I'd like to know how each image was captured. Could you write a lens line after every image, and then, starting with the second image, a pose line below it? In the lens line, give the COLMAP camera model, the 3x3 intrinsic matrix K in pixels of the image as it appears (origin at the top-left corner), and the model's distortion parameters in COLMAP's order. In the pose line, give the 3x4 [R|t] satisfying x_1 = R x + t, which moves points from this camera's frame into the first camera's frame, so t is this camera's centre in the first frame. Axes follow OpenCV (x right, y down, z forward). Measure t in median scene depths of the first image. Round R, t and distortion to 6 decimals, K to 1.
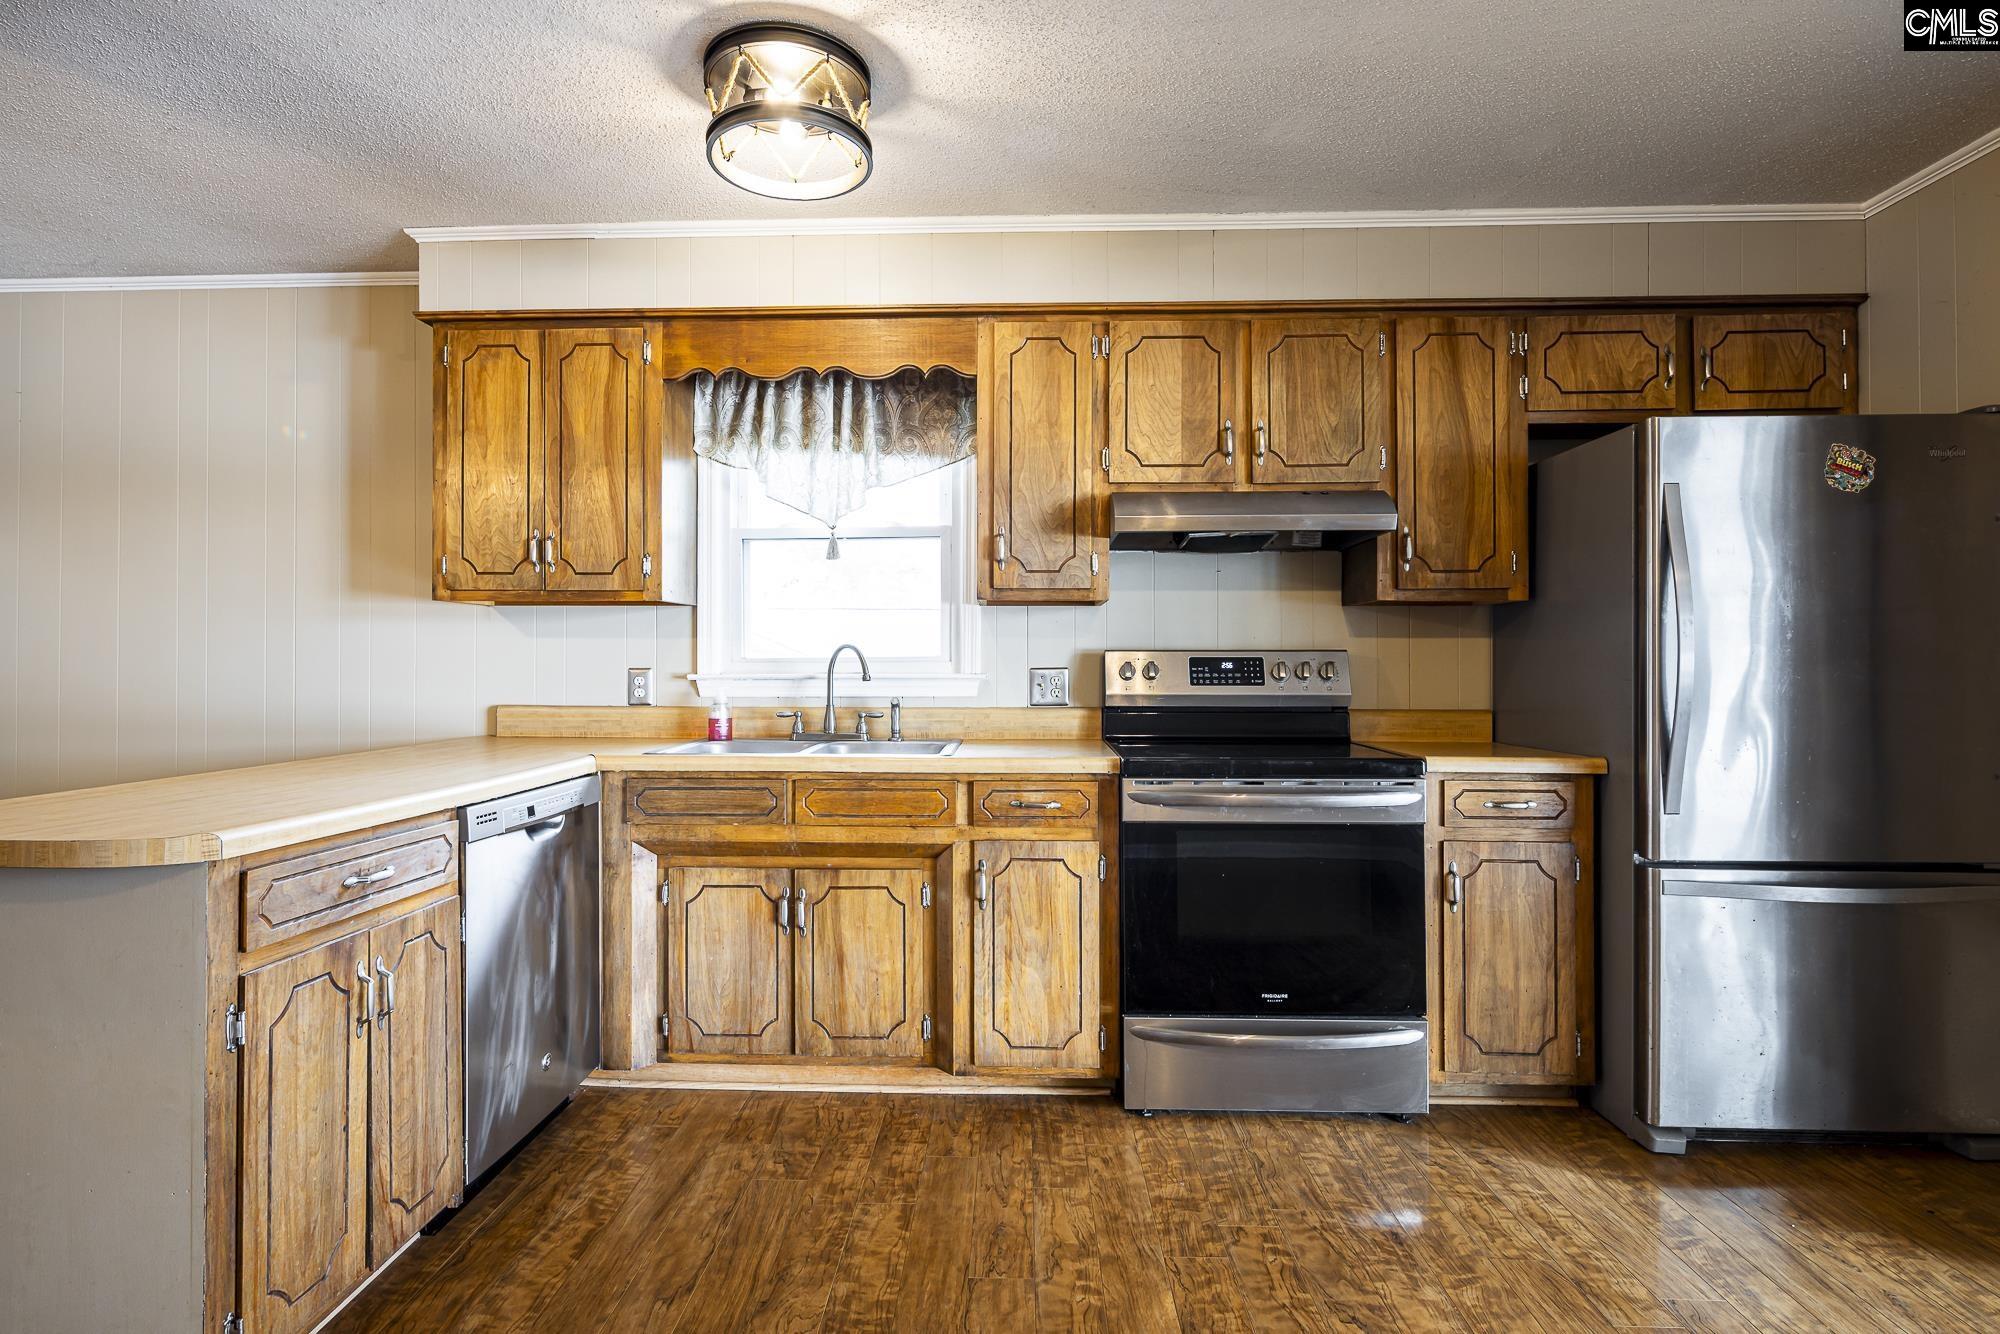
lens RADIAL K [[967.5, 0, 986.7], [0, 967.5, 663.0], [0, 0, 1]] dist [0.004795, -0.005086]
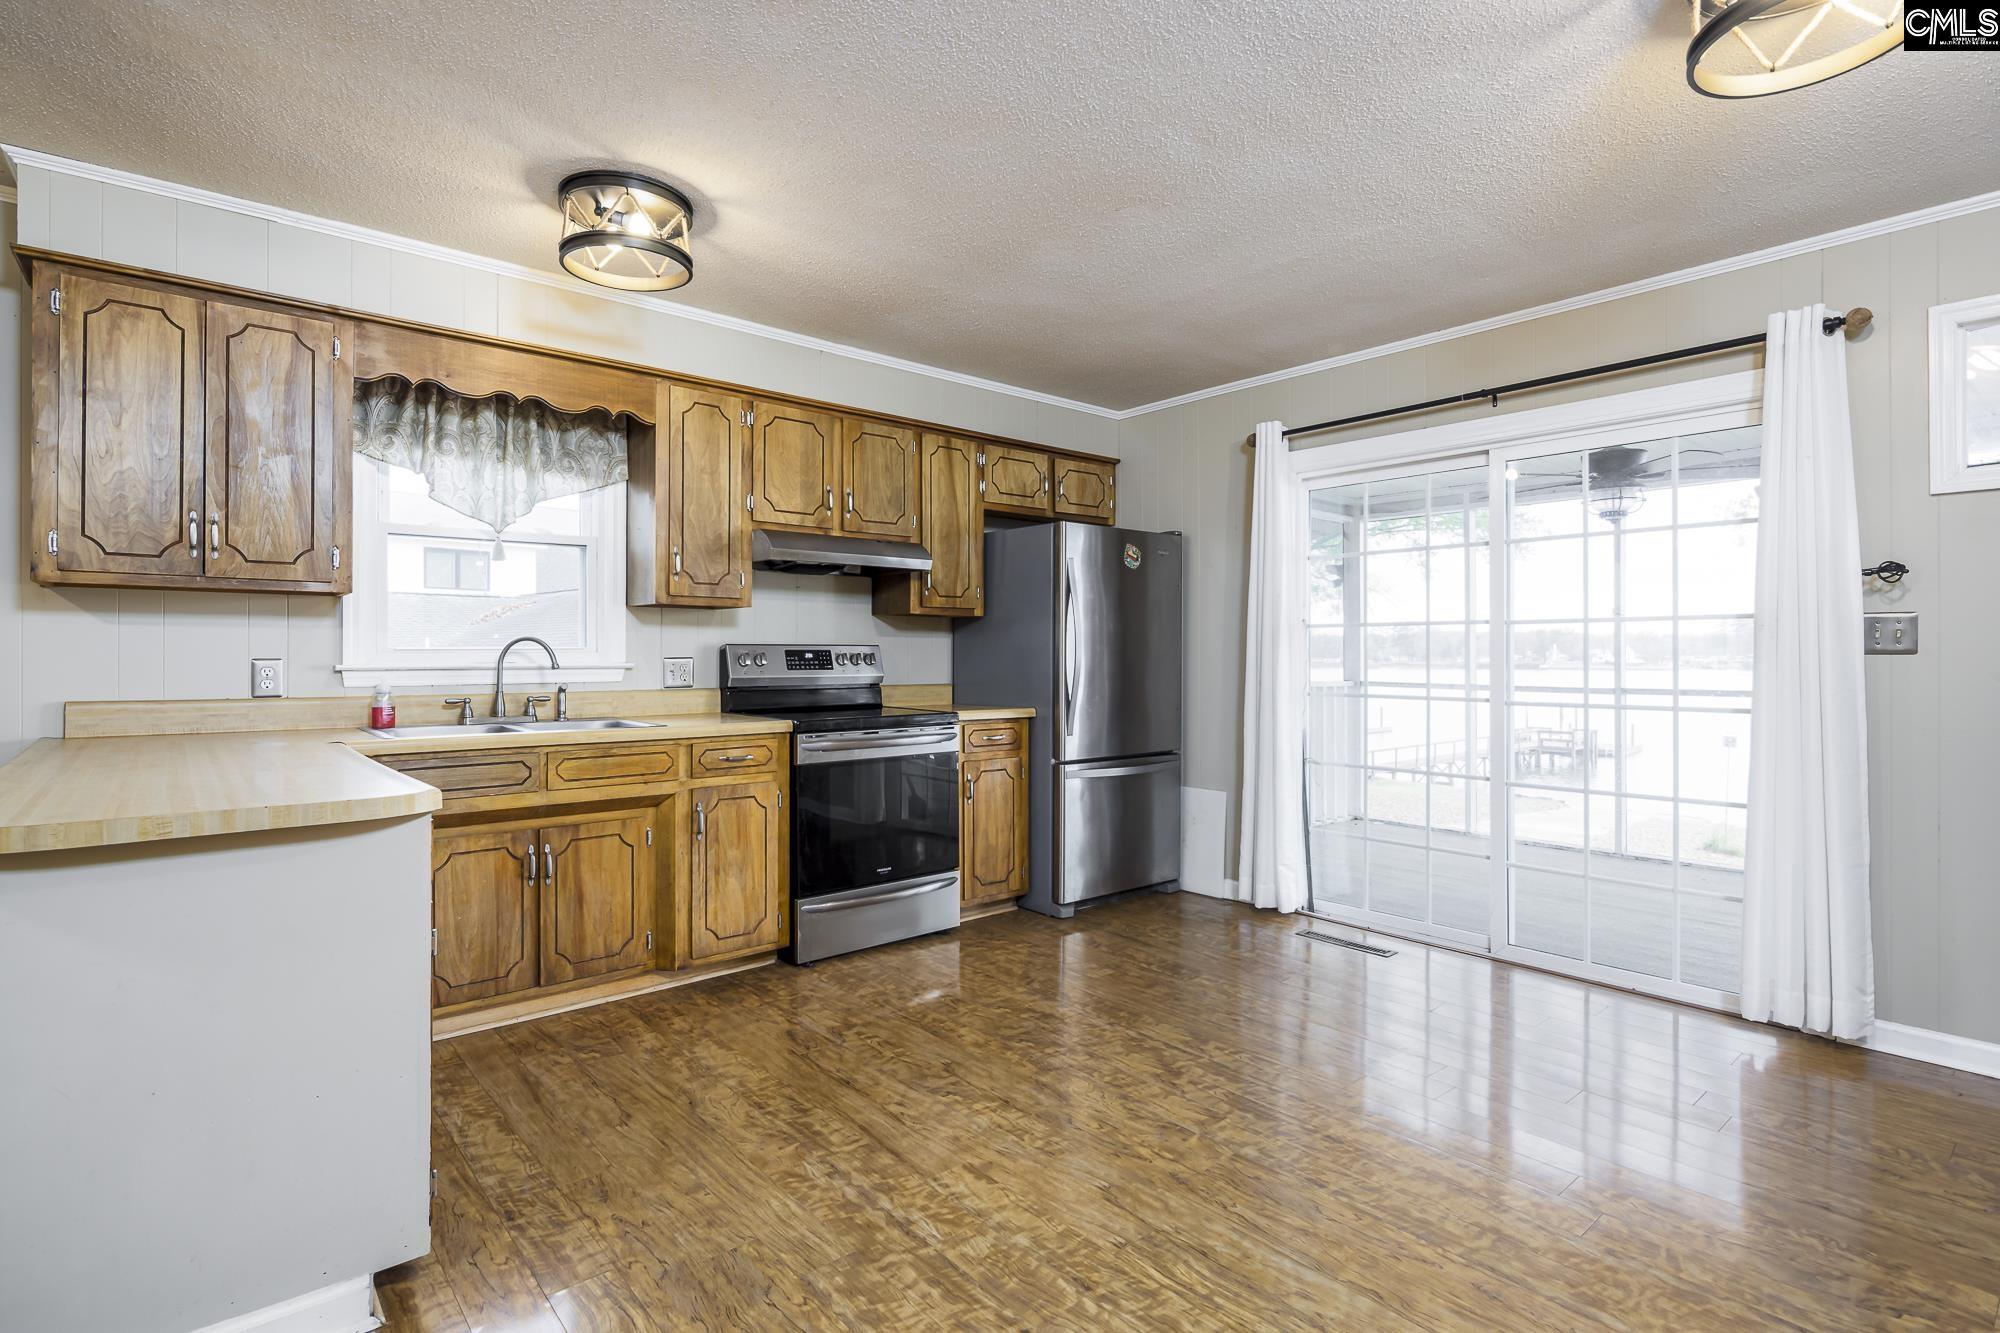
lens RADIAL K [[967.5, 0, 984.3], [0, 967.5, 656.4], [0, 0, 1]] dist [0.004795, -0.005086]
pose [[0.738367, -0.001269, 0.674398, -0.558572], [-0.002022, 0.999990, 0.004095, -0.002846], [-0.674397, -0.004387, 0.738356, -0.220370]]
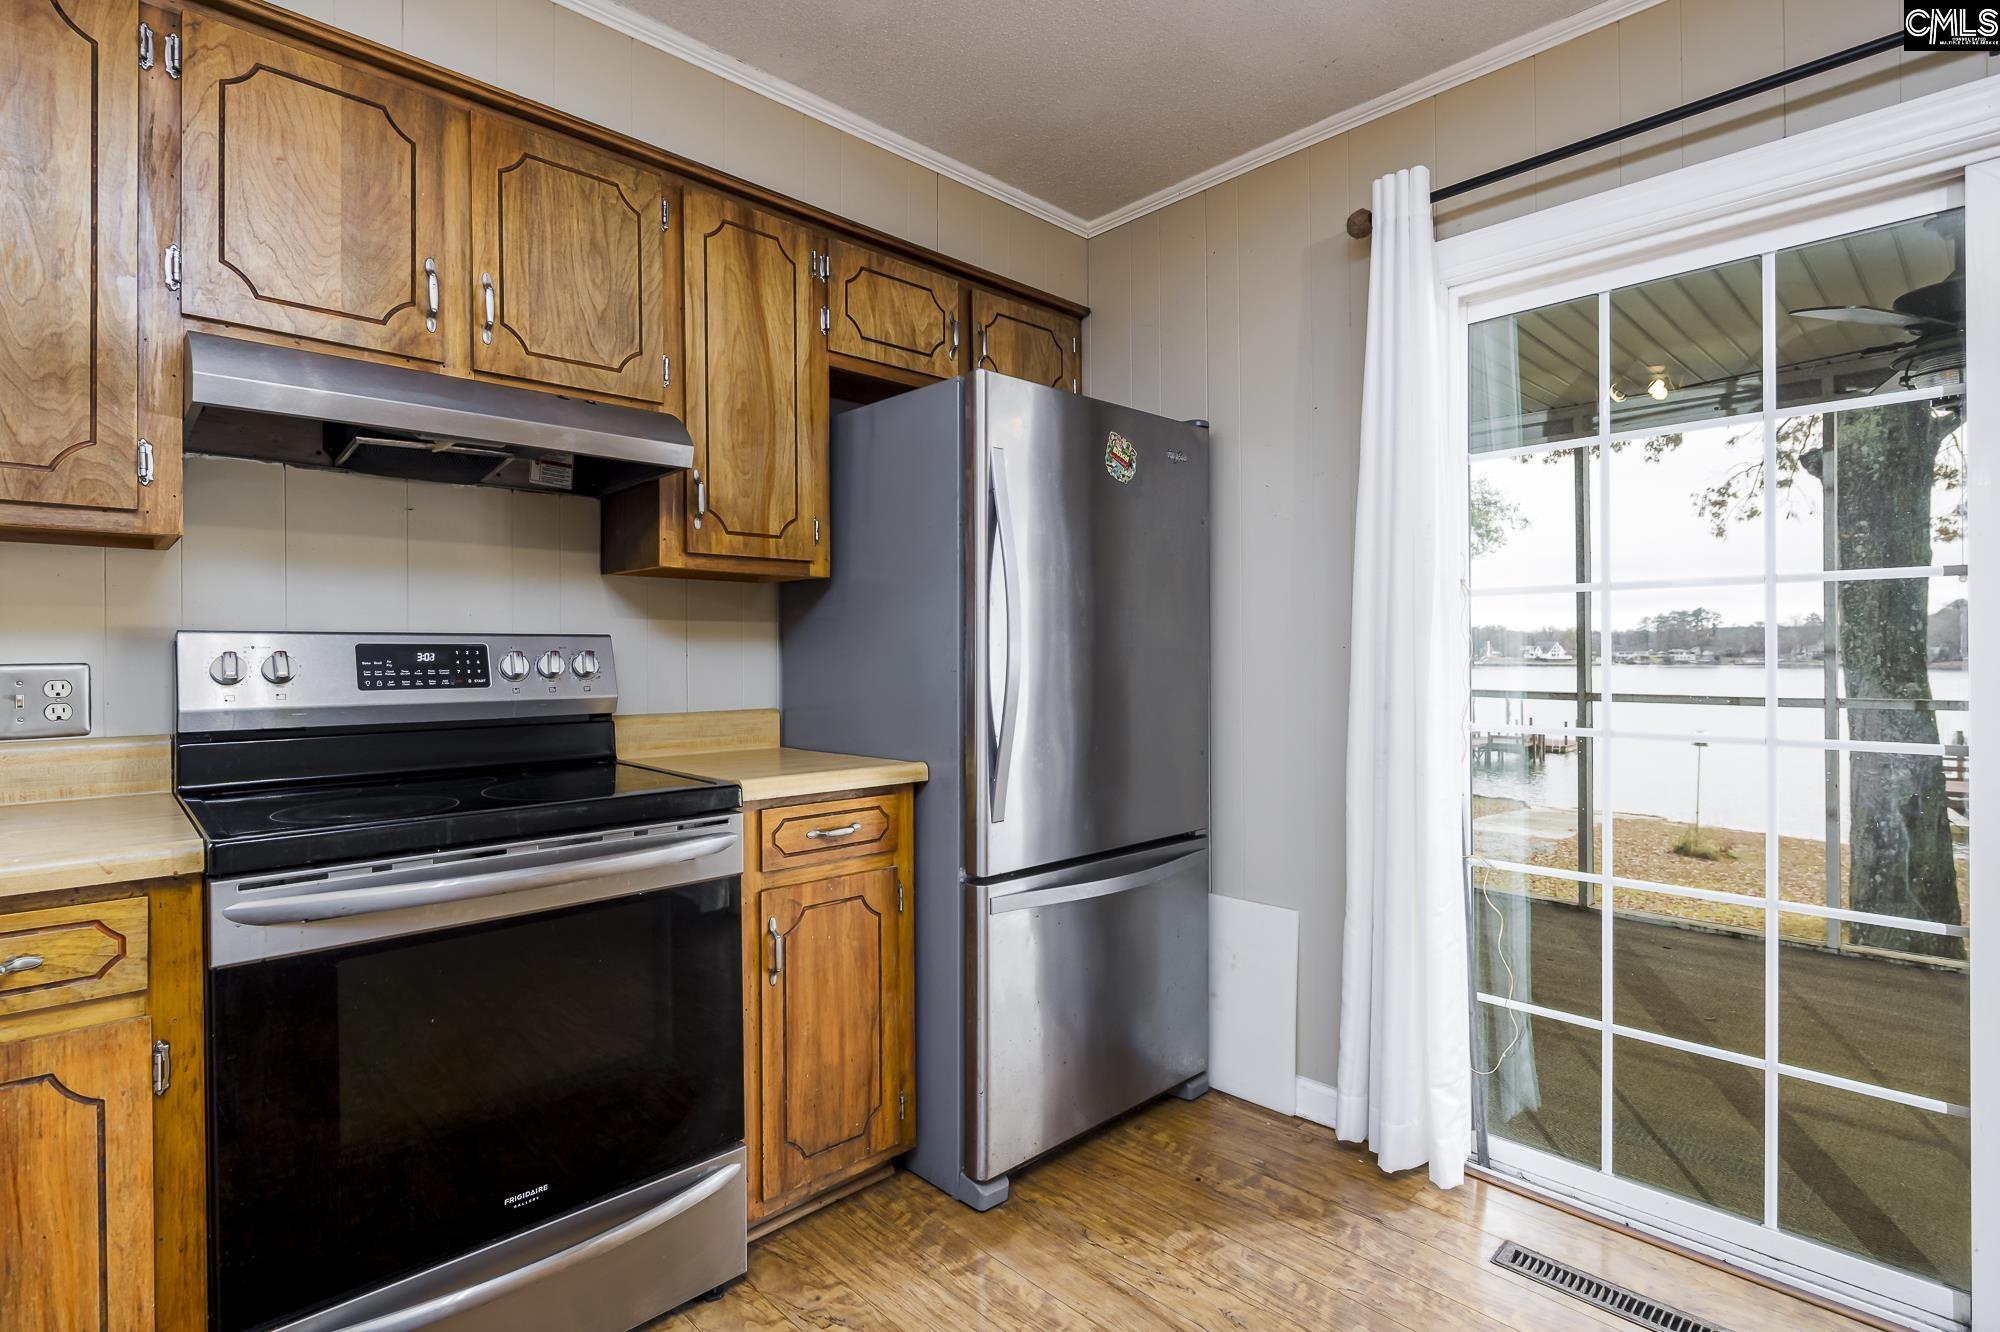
lens RADIAL K [[967.5, 0, 986.9], [0, 967.5, 654.0], [0, 0, 1]] dist [0.004795, -0.005086]
pose [[0.700643, -0.003845, 0.713502, 0.058104], [0.003243, 0.999992, 0.002204, 0.000439], [-0.713505, 0.000770, 0.700650, 0.321969]]
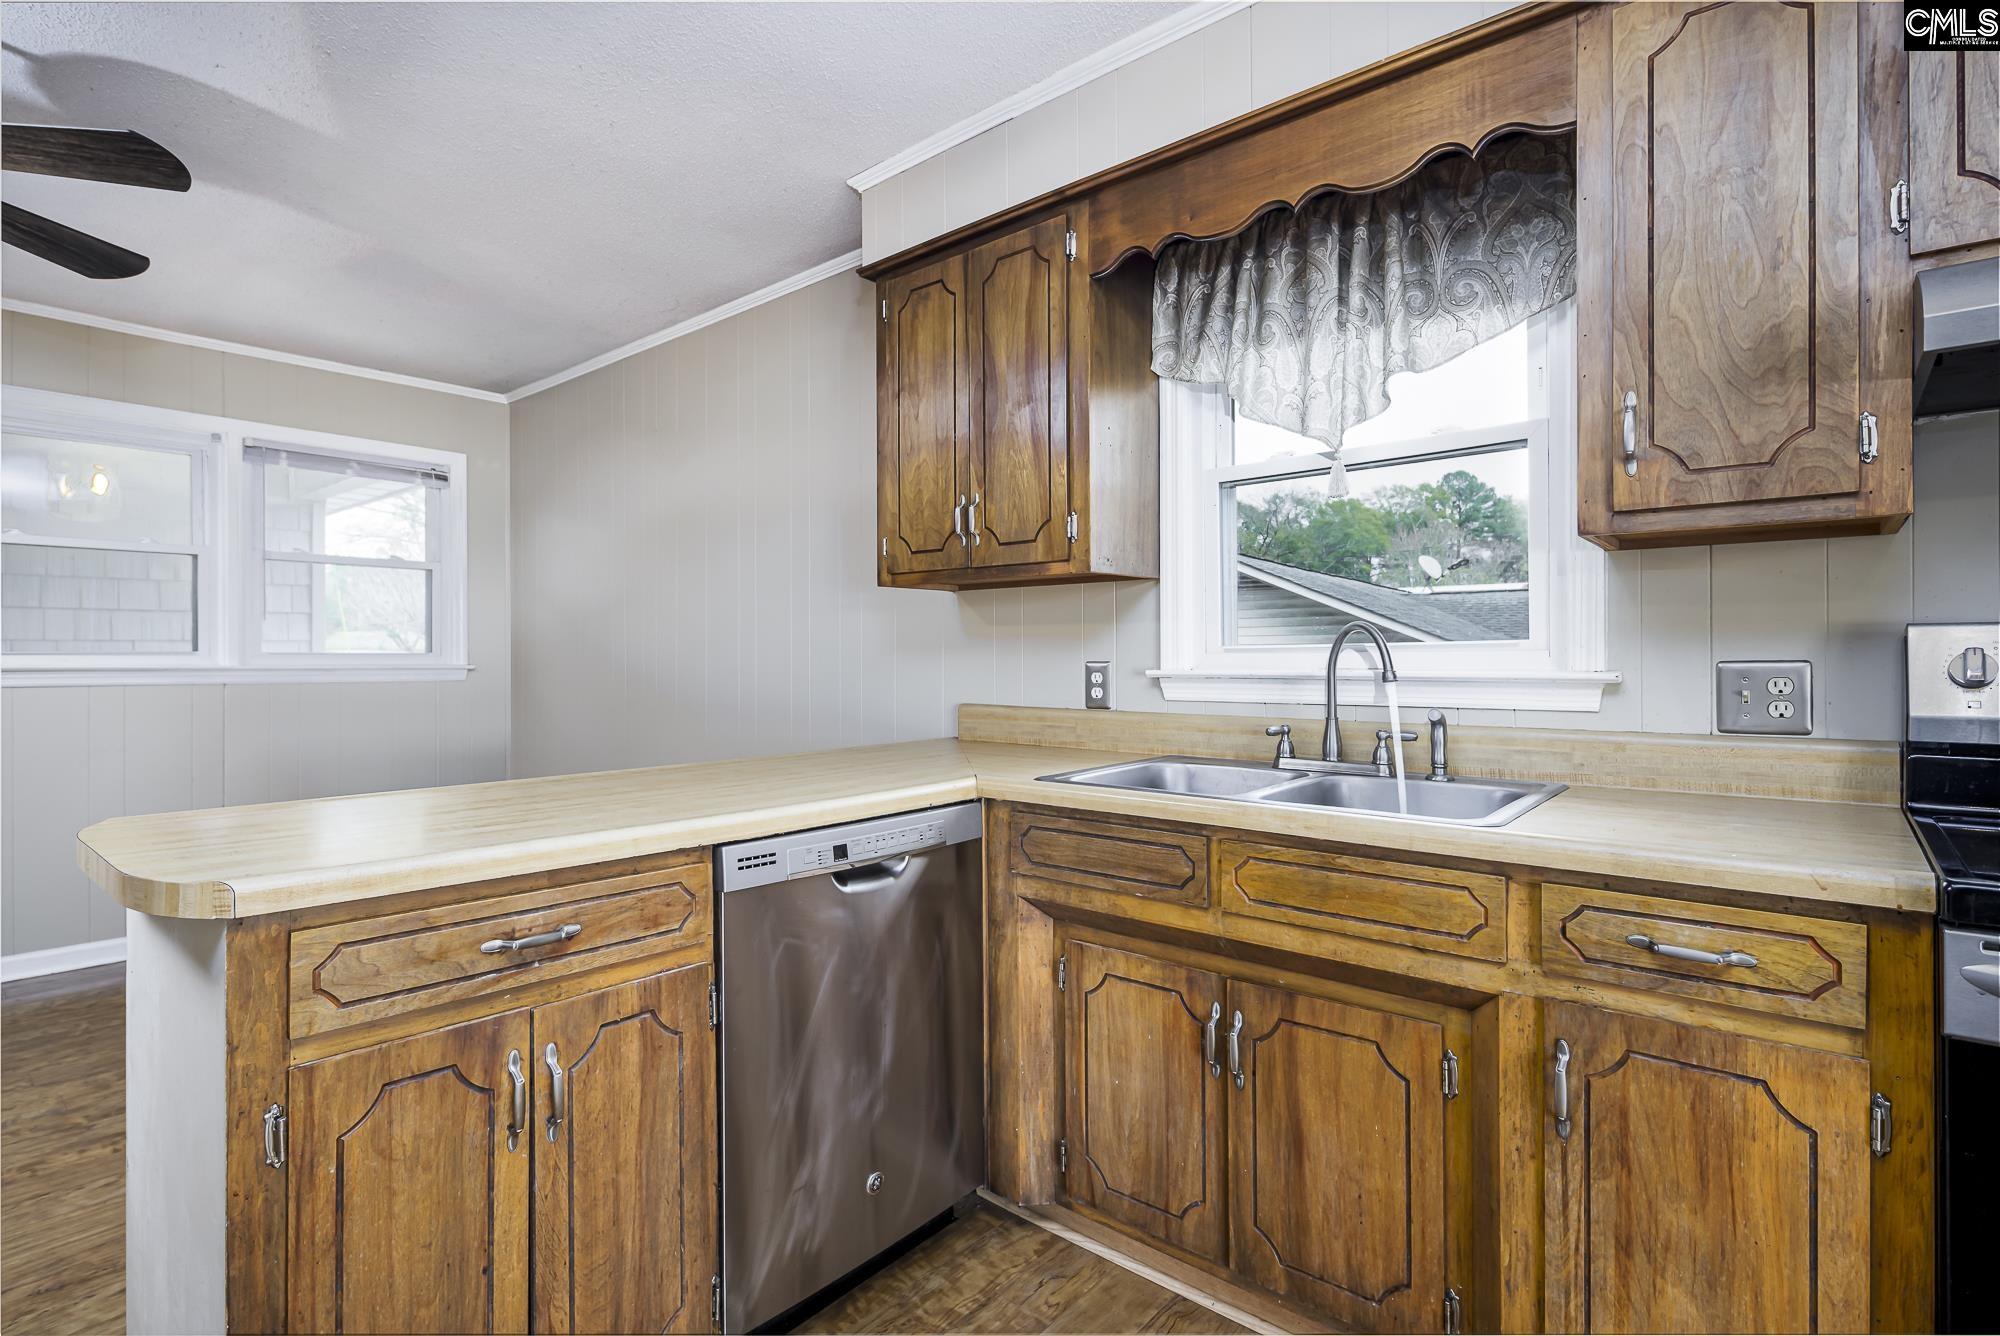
lens RADIAL K [[967.5, 0, 986.5], [0, 967.5, 657.3], [0, 0, 1]] dist [0.004795, -0.005086]
pose [[0.783701, -0.003325, -0.621129, 0.069301], [0.005087, 0.999986, 0.001066, 0.000599], [0.621117, -0.003995, 0.783707, 0.380147]]
